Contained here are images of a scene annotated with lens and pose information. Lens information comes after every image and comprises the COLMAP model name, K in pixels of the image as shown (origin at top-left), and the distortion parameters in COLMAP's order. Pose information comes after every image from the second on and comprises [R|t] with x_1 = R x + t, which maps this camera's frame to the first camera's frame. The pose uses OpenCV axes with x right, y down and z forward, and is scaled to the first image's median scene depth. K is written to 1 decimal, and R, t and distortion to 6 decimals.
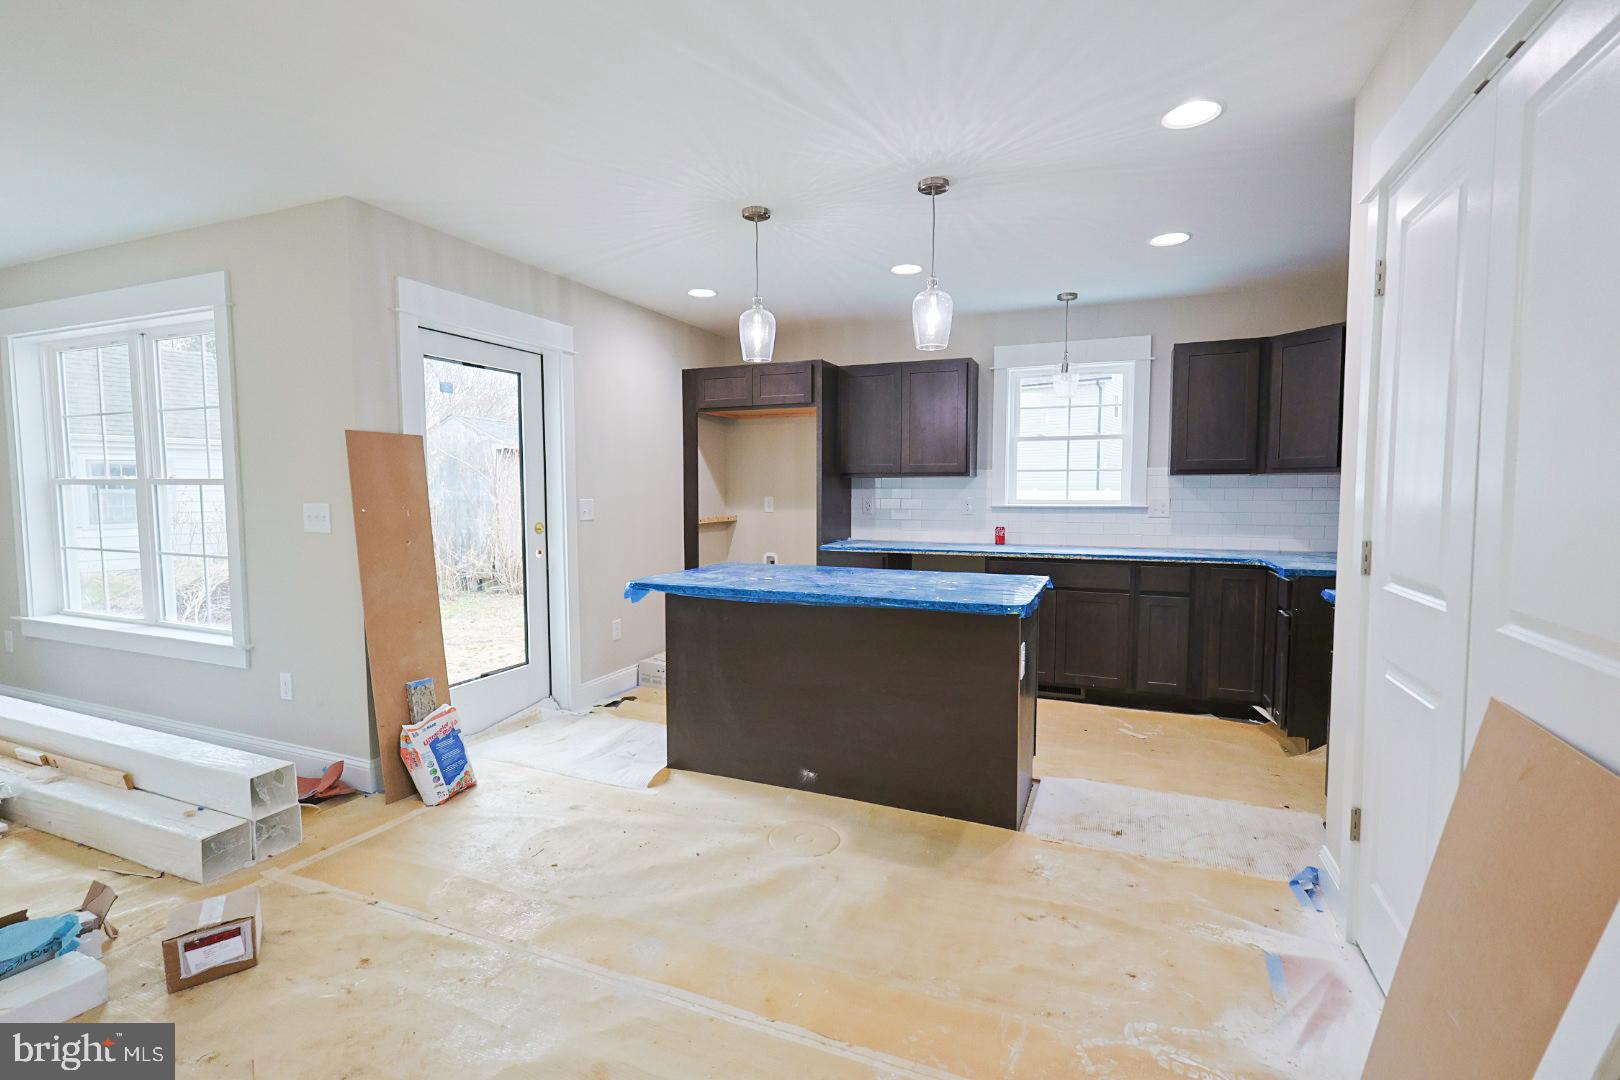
lens RADIAL K [[739.8, 0, 811.7], [0, 739.8, 536.9], [0, 0, 1]] dist [0.002259, 0.000240]
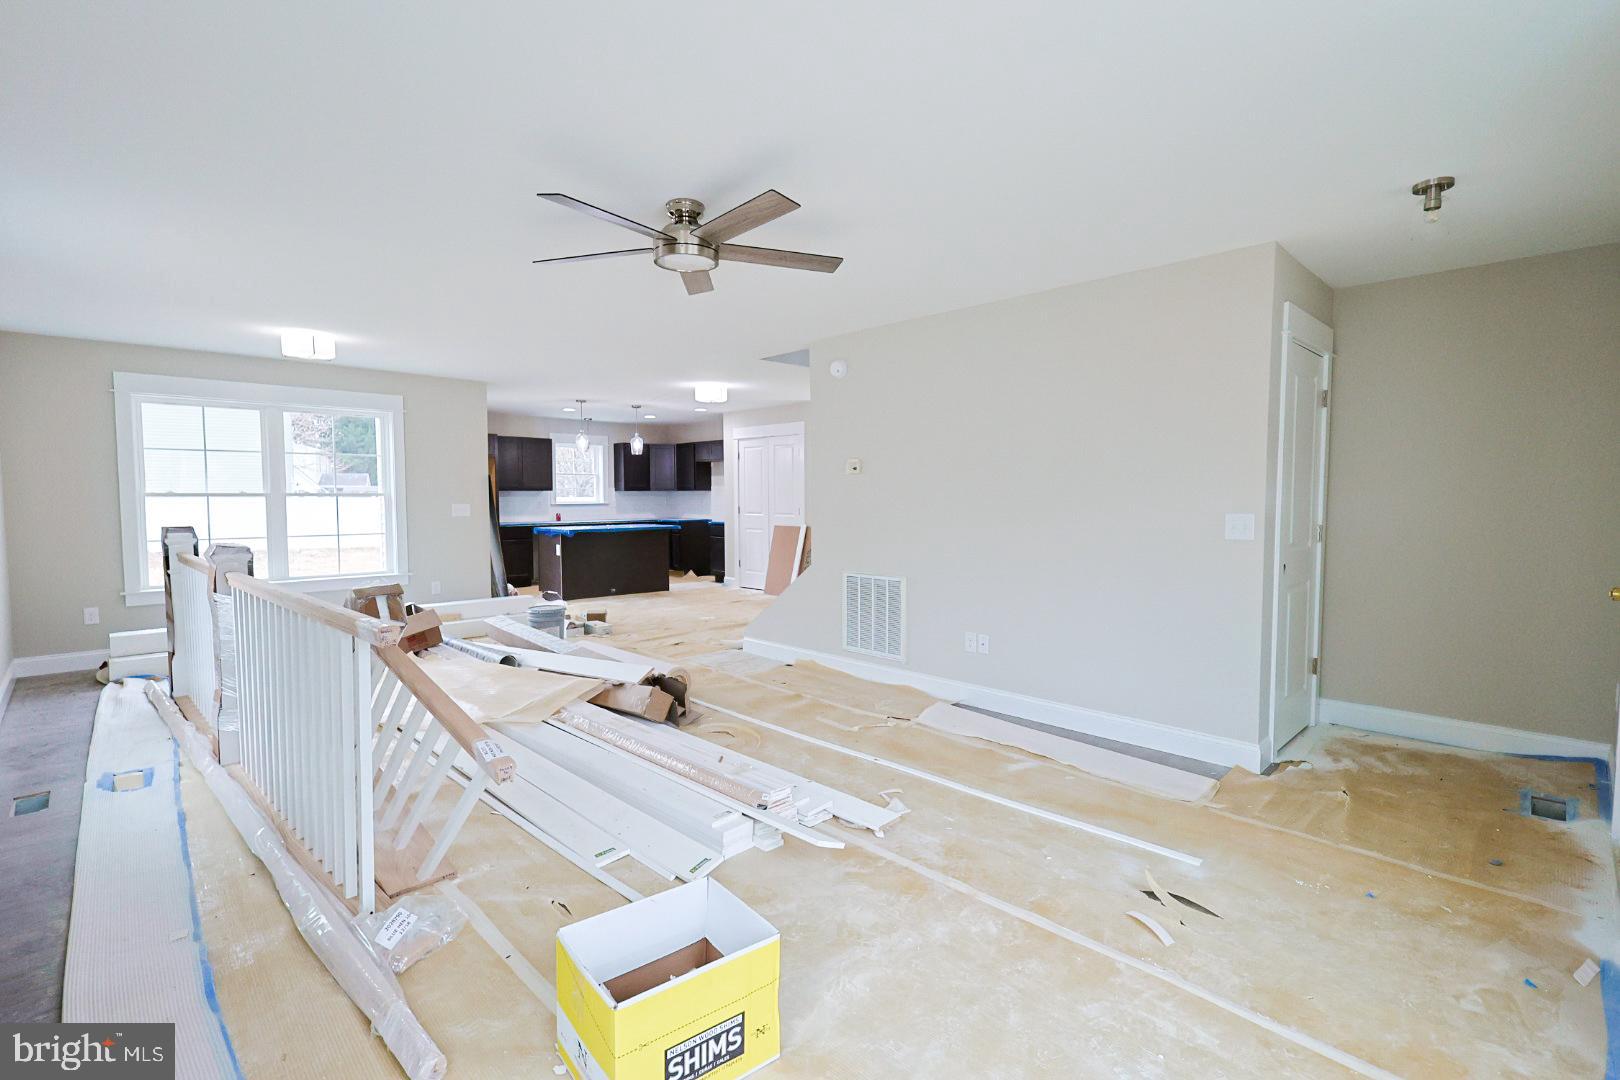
lens RADIAL K [[739.8, 0, 811.7], [0, 739.8, 536.9], [0, 0, 1]] dist [0.002259, 0.000240]
pose [[0.388610, -0.053123, 0.919870, -2.377150], [0.060319, 0.997662, 0.032133, 0.050488], [-0.919426, 0.042999, 0.390906, -0.915238]]
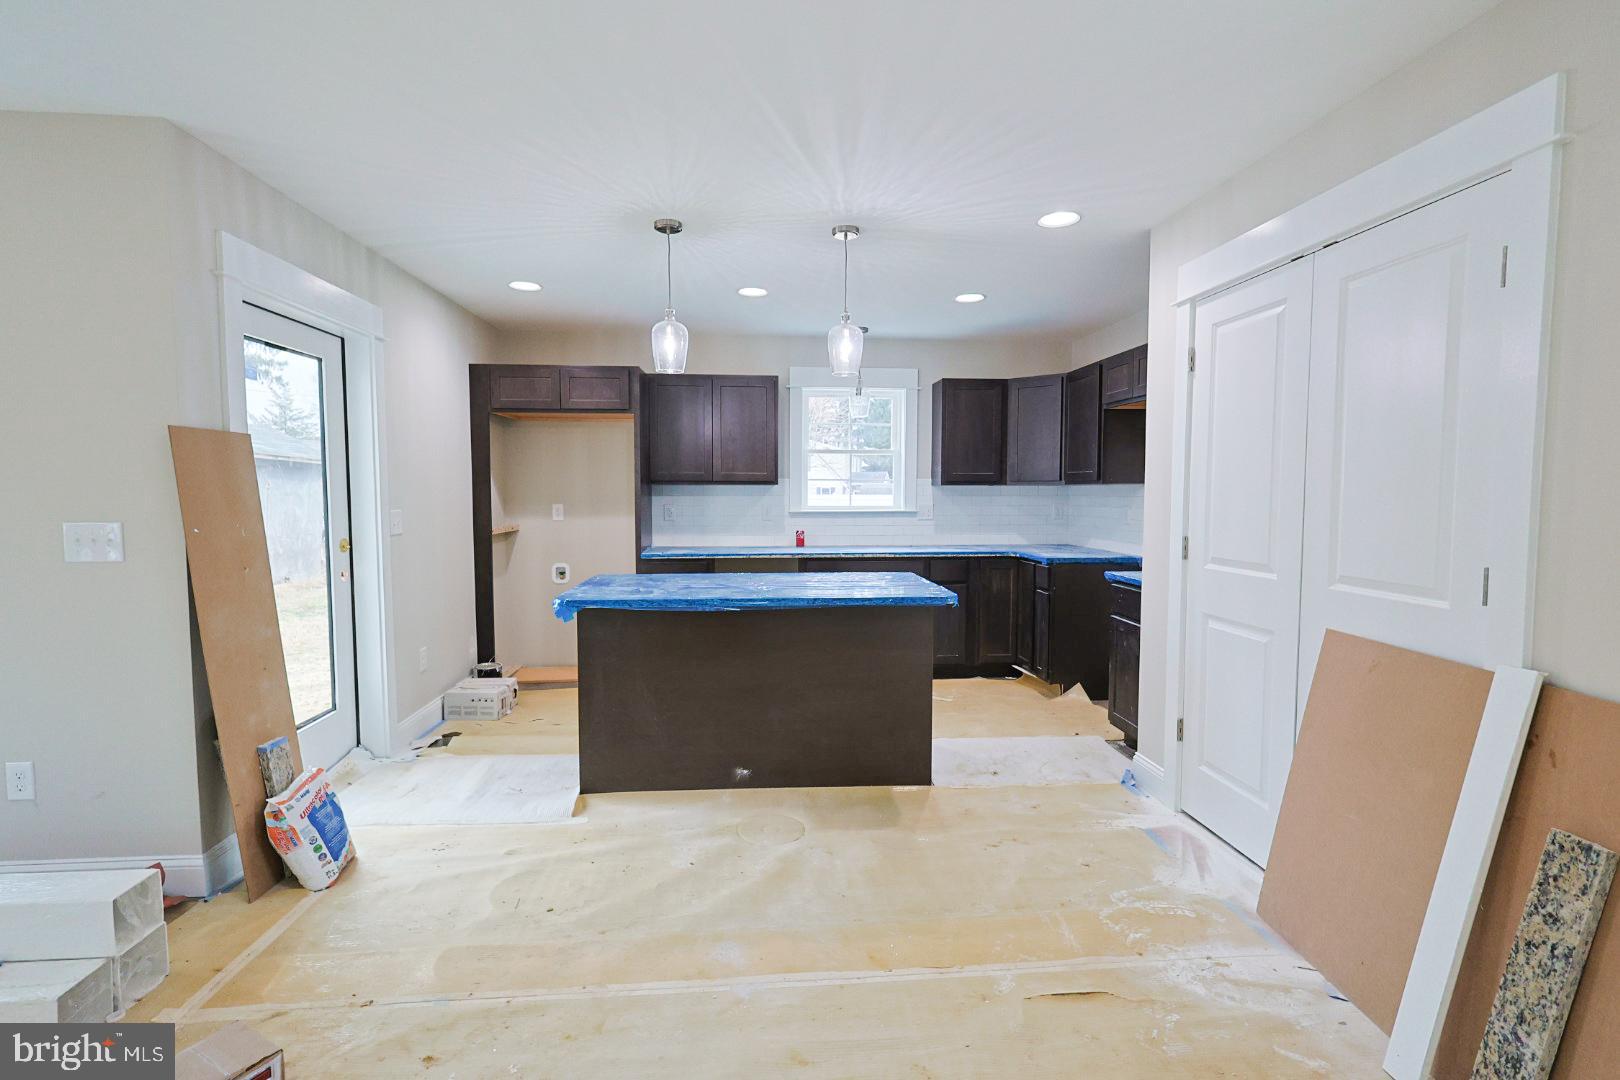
lens RADIAL K [[739.8, 0, 811.7], [0, 739.8, 536.9], [0, 0, 1]] dist [0.002259, 0.000240]
pose [[0.886861, -0.026941, 0.461249, -0.374130], [0.028332, 0.999591, 0.003909, -0.012861], [-0.461166, 0.009601, 0.887262, 0.020800]]
